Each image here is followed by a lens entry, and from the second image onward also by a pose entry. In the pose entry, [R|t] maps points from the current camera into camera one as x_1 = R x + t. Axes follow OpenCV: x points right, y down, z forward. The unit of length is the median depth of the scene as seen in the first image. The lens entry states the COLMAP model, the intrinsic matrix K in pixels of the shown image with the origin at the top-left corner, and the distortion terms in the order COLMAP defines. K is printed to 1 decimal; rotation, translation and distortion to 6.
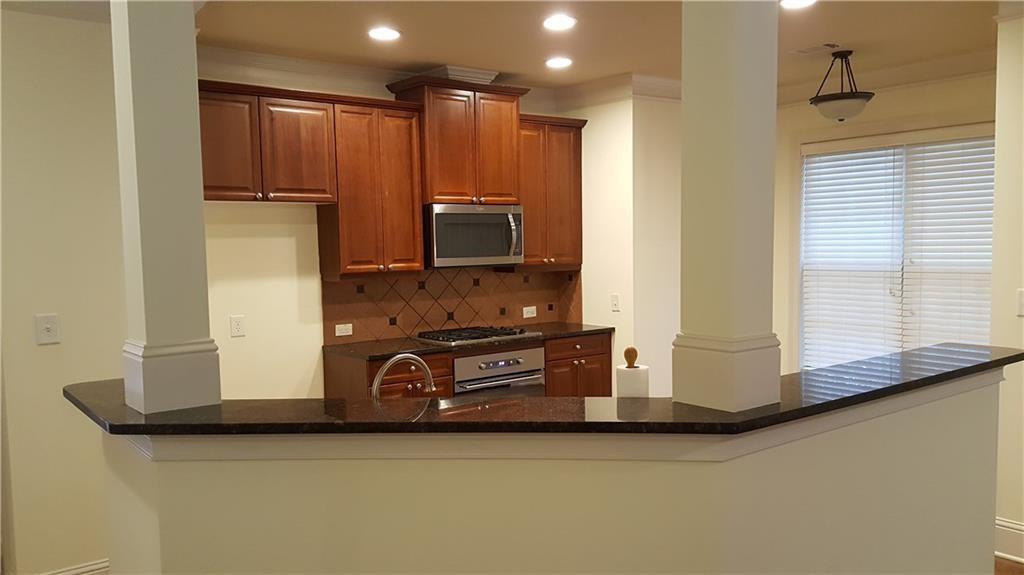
lens RADIAL K [[806.9, 0, 513.1], [0, 806.9, 291.4], [0, 0, 1]] dist [0.045535, -0.072537]
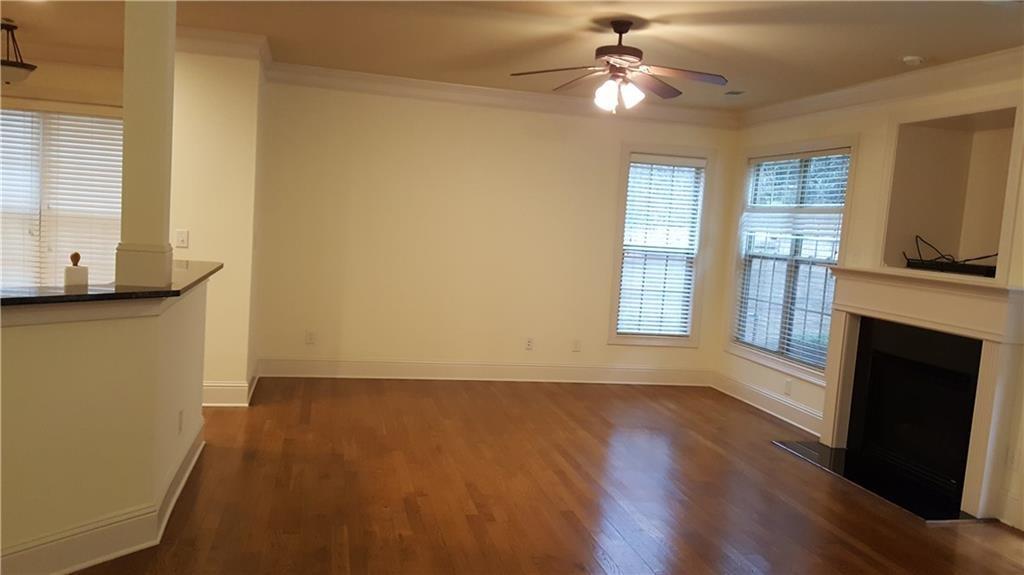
lens RADIAL K [[806.9, 0, 508.9], [0, 806.9, 282.2], [0, 0, 1]] dist [0.045535, -0.072537]
pose [[0.412151, -0.024445, 0.910787, -0.930023], [-0.017347, 0.999248, 0.034669, 0.059121], [-0.910950, -0.030088, 0.411418, -0.379797]]
